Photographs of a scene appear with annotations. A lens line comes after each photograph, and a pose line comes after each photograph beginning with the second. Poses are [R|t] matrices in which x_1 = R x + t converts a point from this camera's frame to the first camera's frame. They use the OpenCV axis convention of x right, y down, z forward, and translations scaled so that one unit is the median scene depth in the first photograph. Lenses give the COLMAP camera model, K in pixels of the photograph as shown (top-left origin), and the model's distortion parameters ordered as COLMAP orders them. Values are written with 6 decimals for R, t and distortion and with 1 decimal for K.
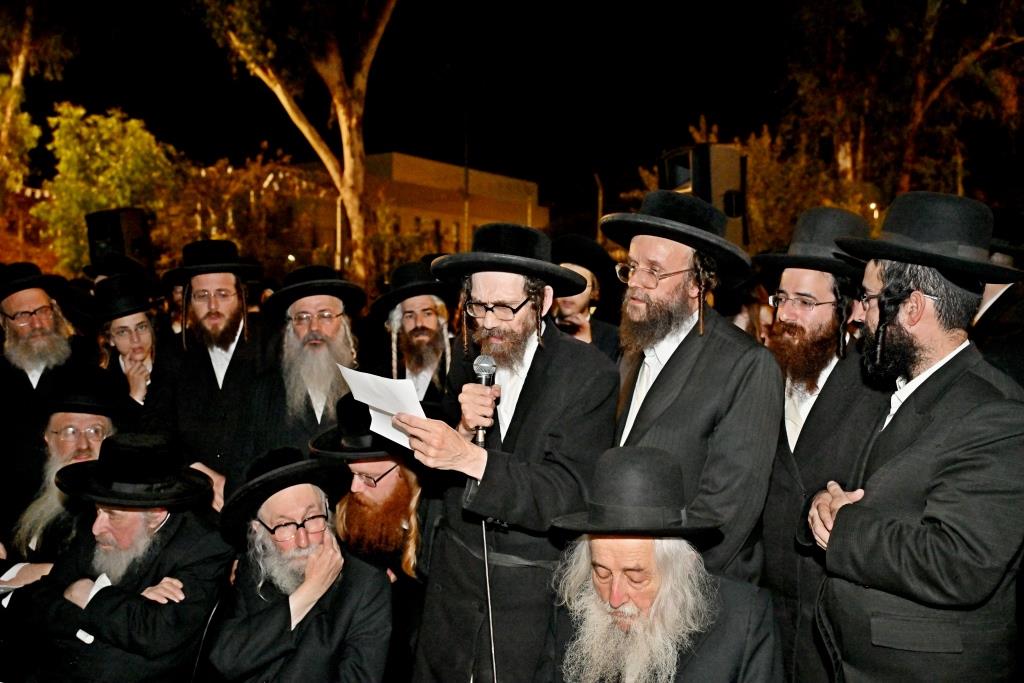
lens RADIAL K [[973.7, 0, 512.0], [0, 973.7, 341.5], [0, 0, 1]] dist [0.006262, 0.006435]
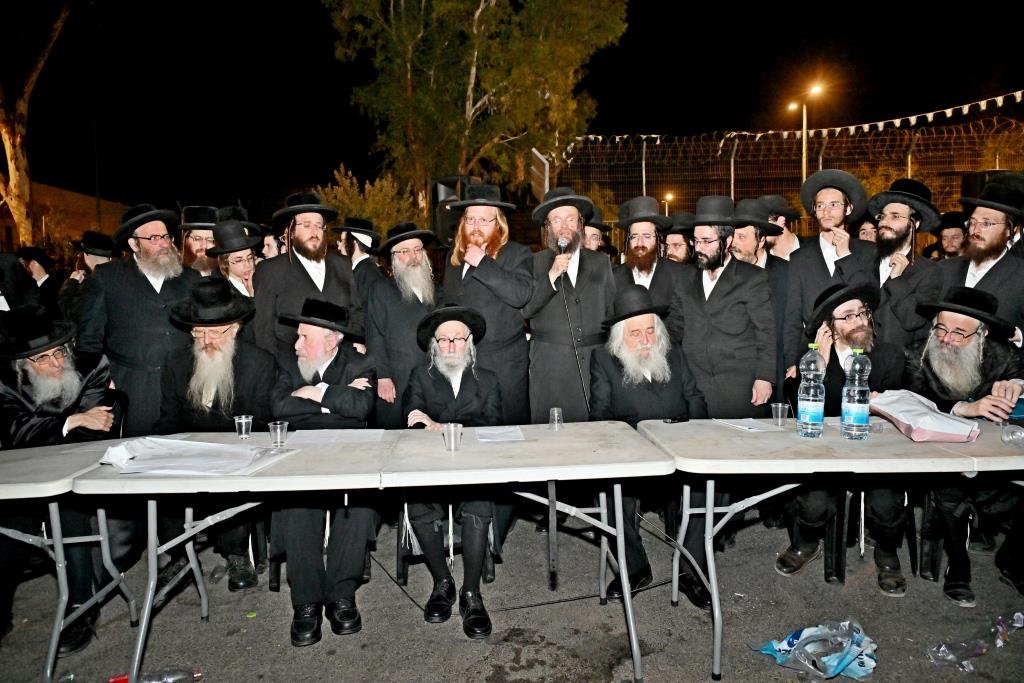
lens RADIAL K [[720.9, 0, 512.0], [0, 720.9, 341.5], [0, 0, 1]] dist [-0.003964, -0.002143]
pose [[0.838887, -0.032101, 0.543358, -0.175594], [0.033935, 0.999402, 0.006651, 0.036845], [-0.543247, 0.012860, 0.839475, -0.051407]]
